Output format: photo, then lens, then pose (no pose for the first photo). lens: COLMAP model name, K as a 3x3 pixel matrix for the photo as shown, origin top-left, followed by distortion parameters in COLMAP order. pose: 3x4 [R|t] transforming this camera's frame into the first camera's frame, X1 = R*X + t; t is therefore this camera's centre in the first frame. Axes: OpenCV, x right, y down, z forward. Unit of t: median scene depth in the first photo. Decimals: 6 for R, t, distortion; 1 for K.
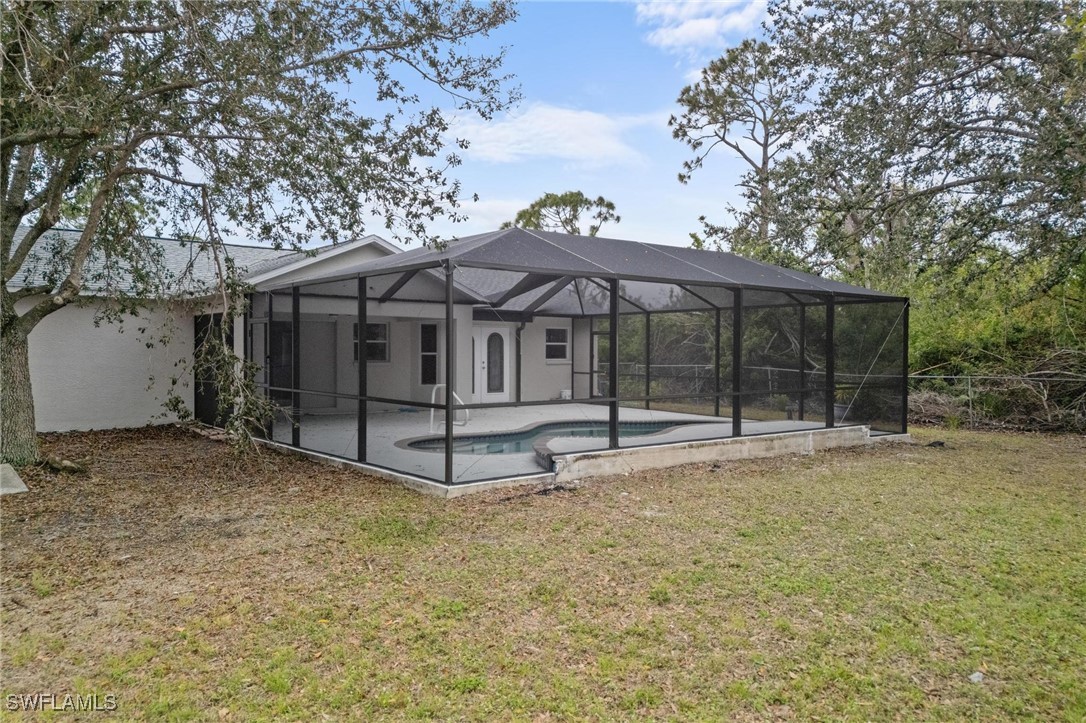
lens RADIAL K [[816.4, 0, 543.0], [0, 816.4, 361.5], [0, 0, 1]] dist [0.005706, 0.002337]
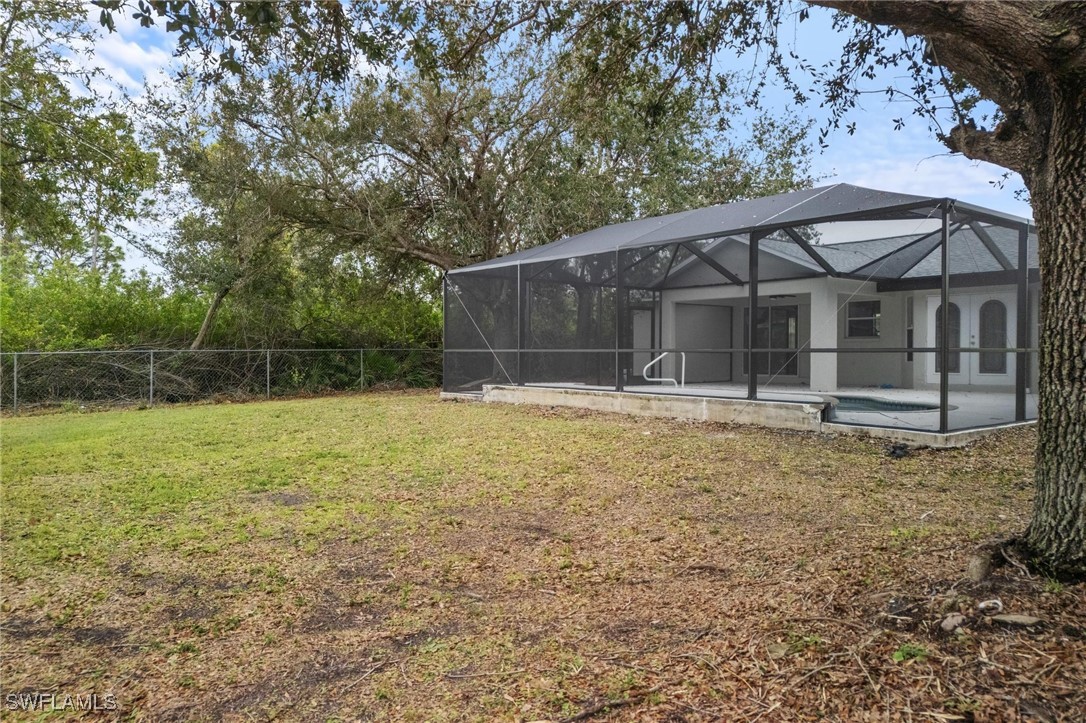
lens RADIAL K [[816.4, 0, 543.0], [0, 816.4, 361.5], [0, 0, 1]] dist [0.005706, 0.002337]
pose [[0.018047, 0.007980, -0.999805, 1.095914], [-0.016450, 0.999835, 0.007683, 0.039904], [0.999702, 0.016308, 0.018176, 0.751306]]
